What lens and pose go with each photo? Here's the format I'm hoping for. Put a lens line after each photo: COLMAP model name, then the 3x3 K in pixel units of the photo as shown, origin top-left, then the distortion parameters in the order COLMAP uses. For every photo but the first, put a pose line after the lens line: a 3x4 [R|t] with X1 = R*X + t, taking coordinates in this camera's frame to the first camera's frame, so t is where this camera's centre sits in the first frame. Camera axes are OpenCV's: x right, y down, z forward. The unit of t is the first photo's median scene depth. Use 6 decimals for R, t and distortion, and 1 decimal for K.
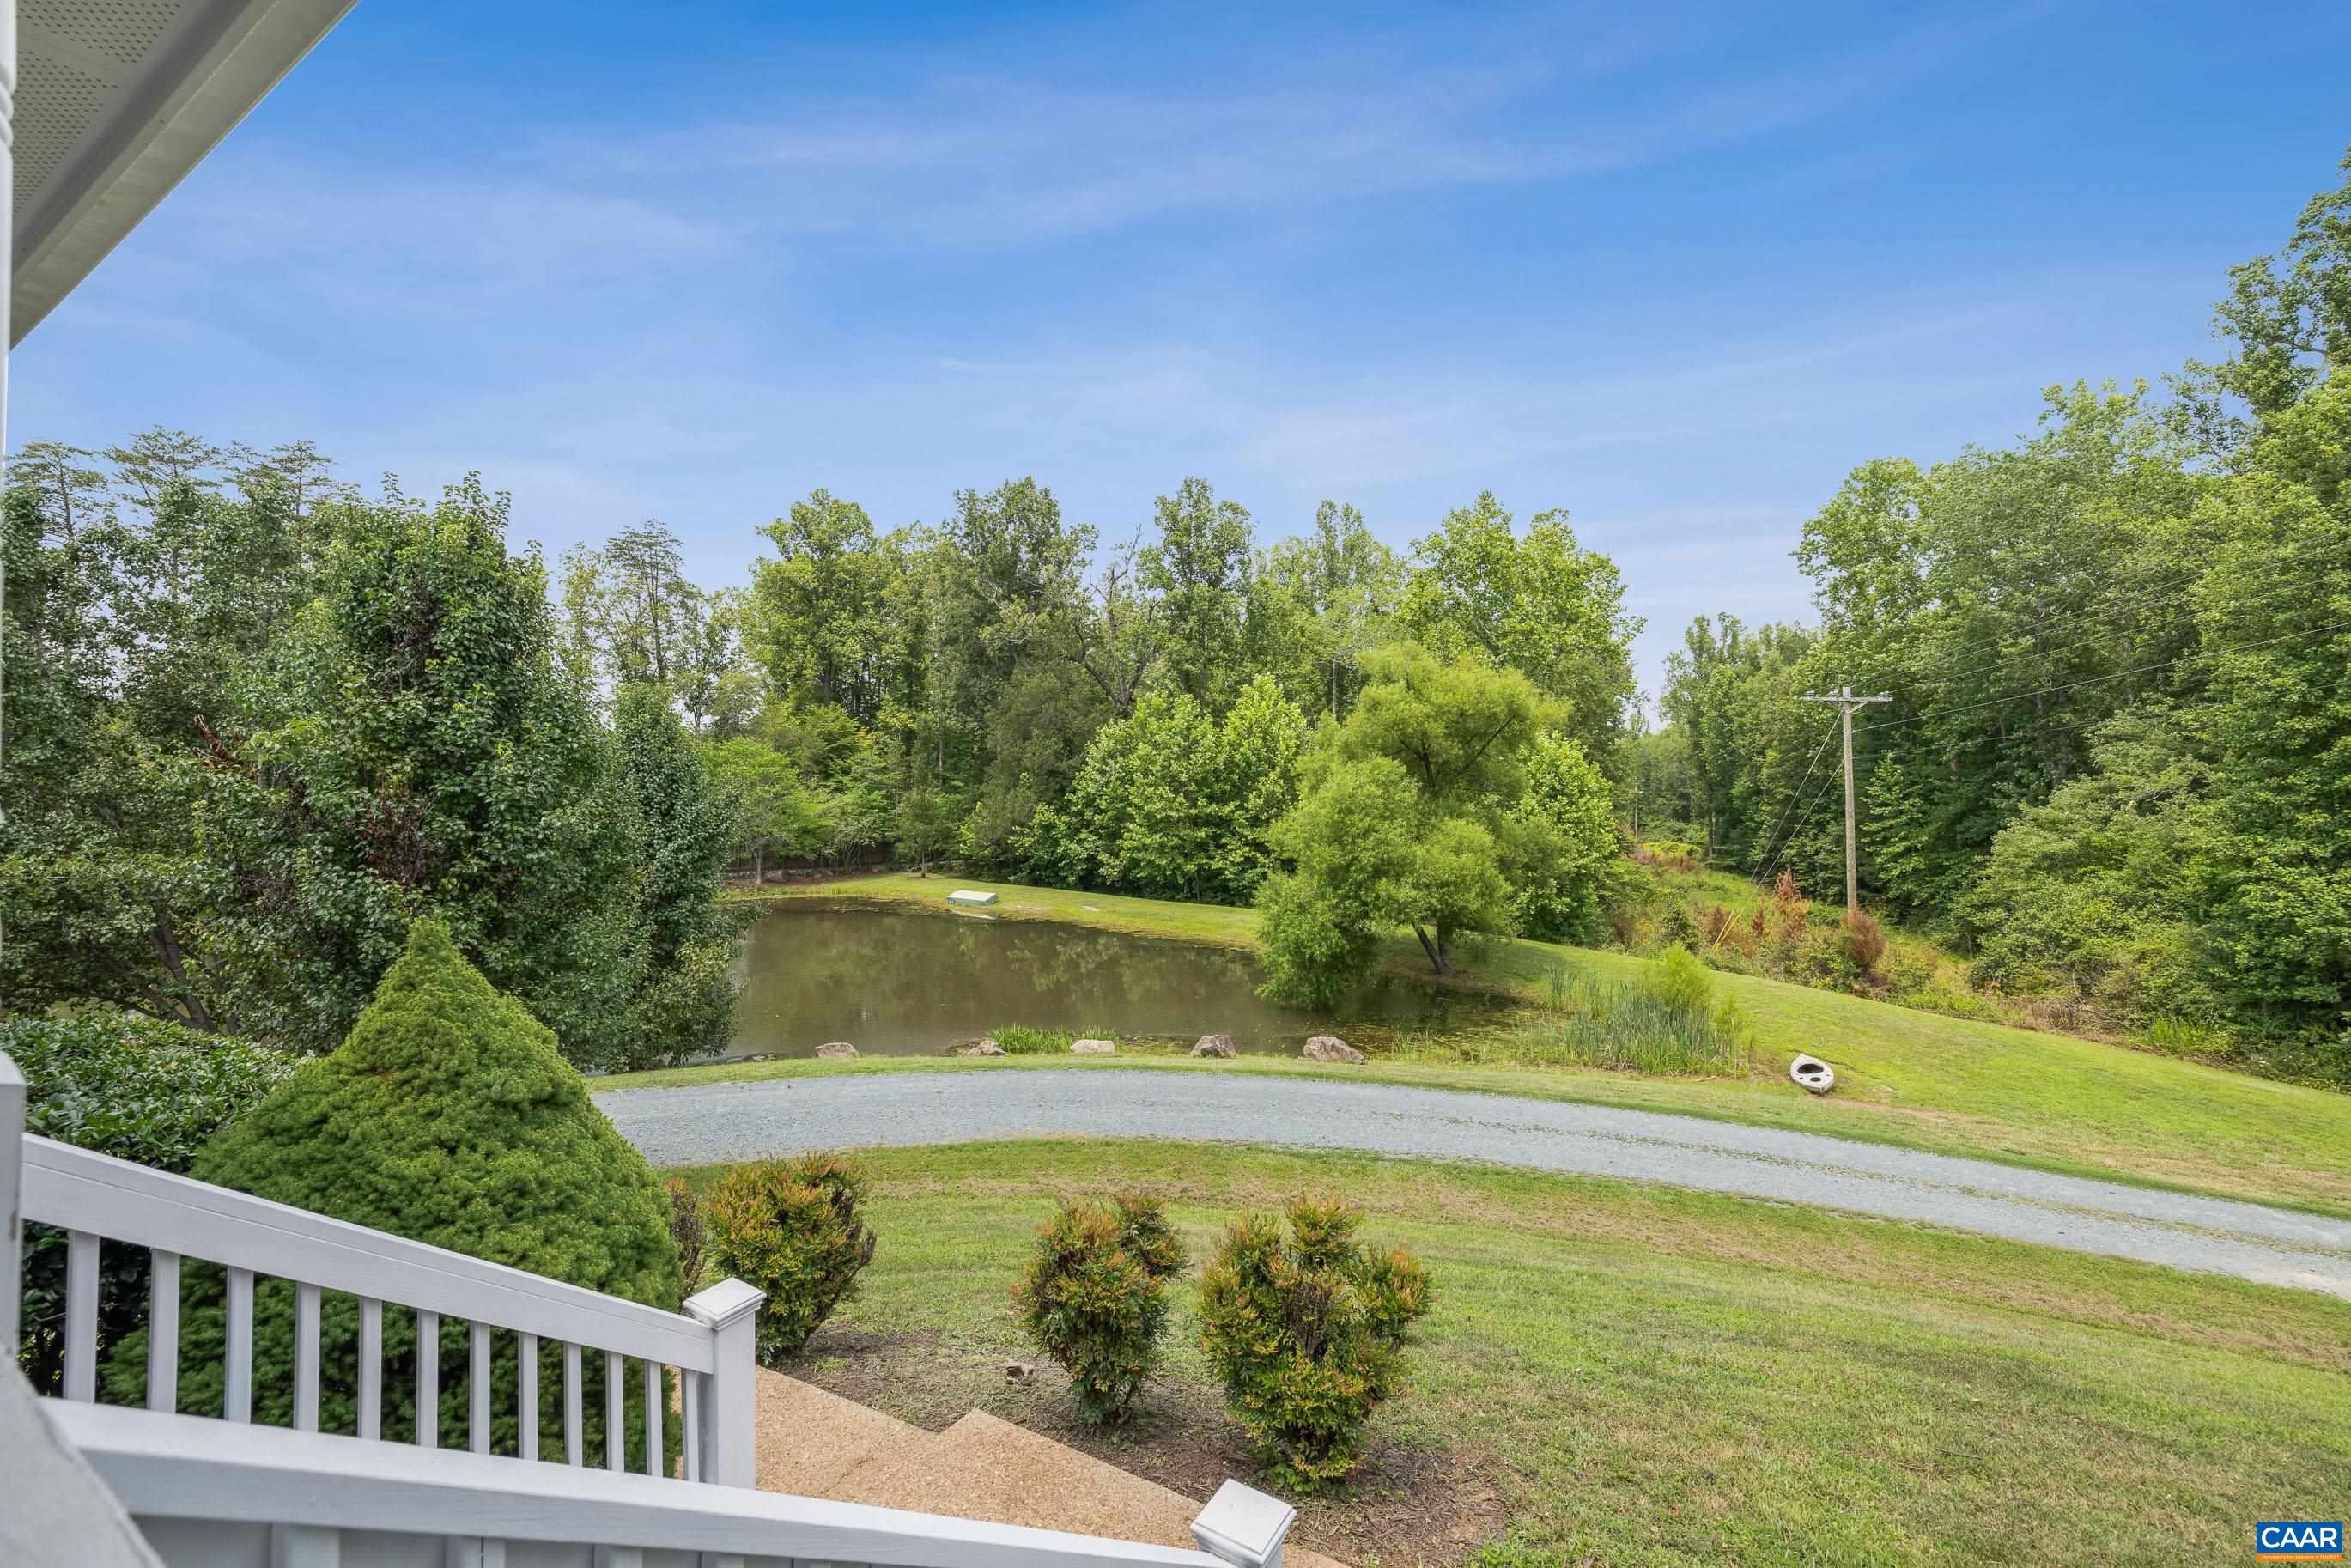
lens RADIAL K [[1000.9, 0, 1174.3], [0, 1000.9, 789.8], [0, 0, 1]] dist [0.007899, -0.000900]
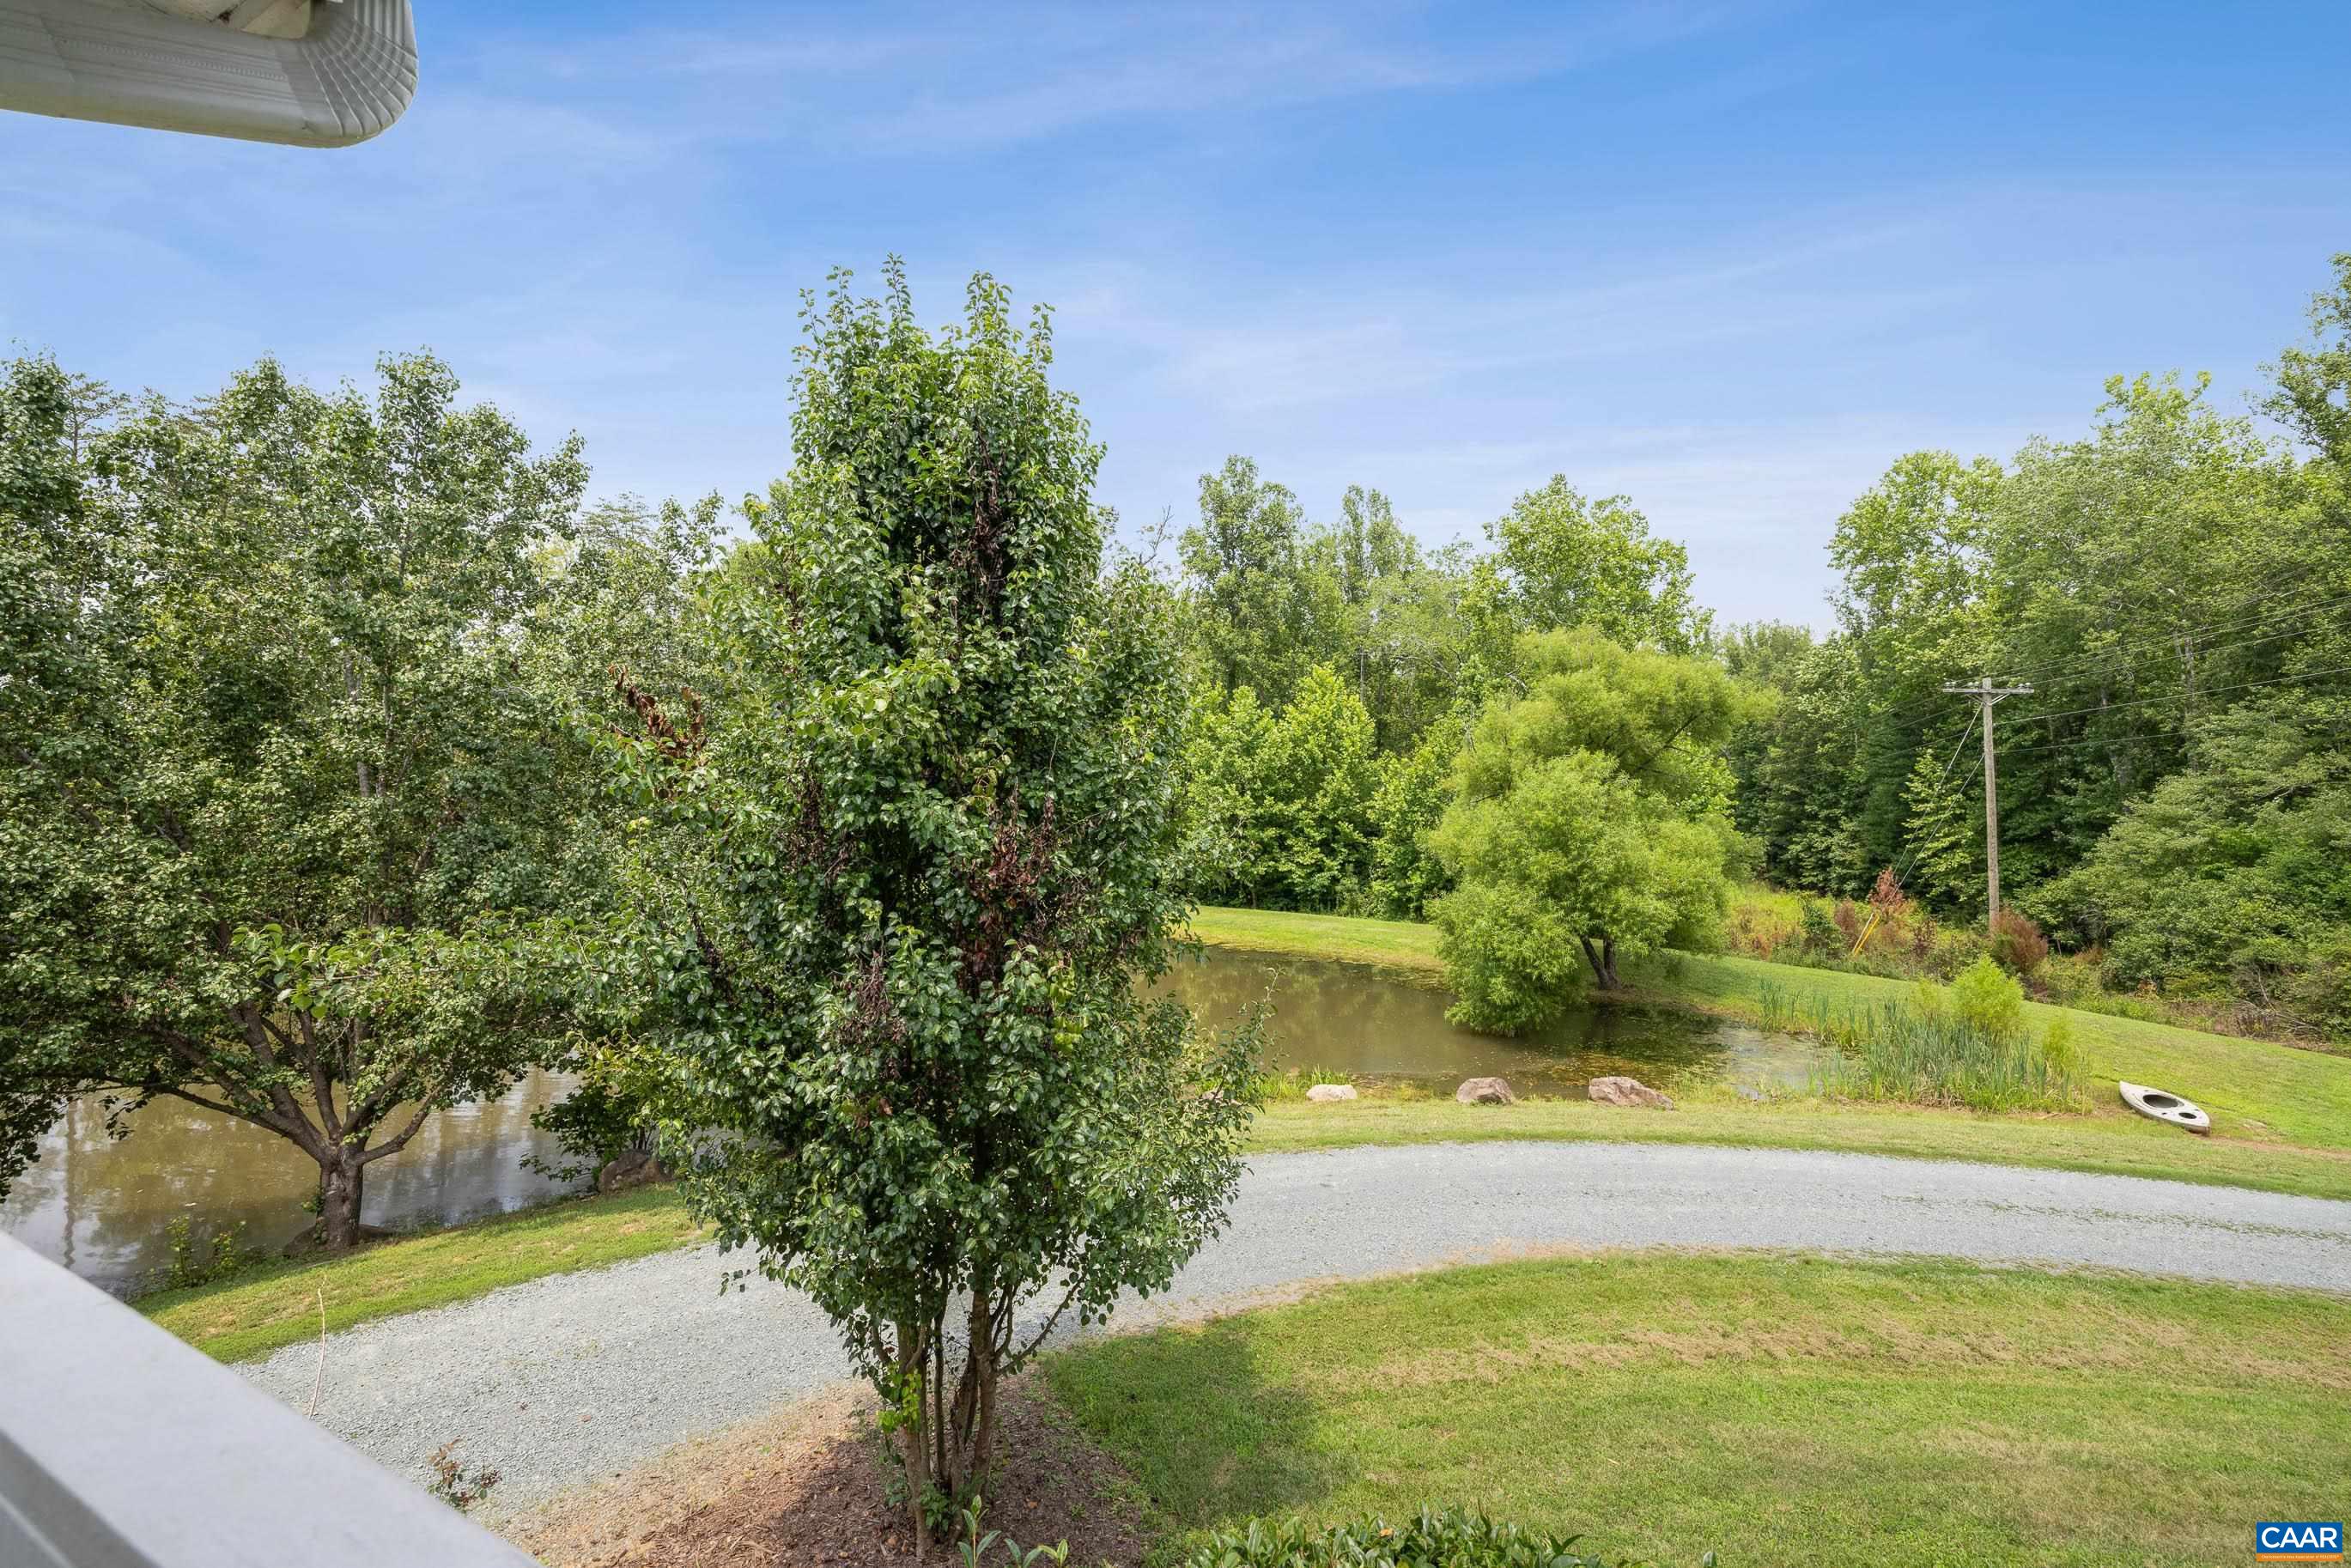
lens RADIAL K [[1000.9, 0, 1178.4], [0, 1000.9, 792.6], [0, 0, 1]] dist [0.007899, -0.000900]
pose [[0.997246, -0.003920, 0.074062, -0.123392], [0.003549, 0.999980, 0.005152, -0.000837], [-0.074081, -0.004875, 0.997240, 0.075048]]
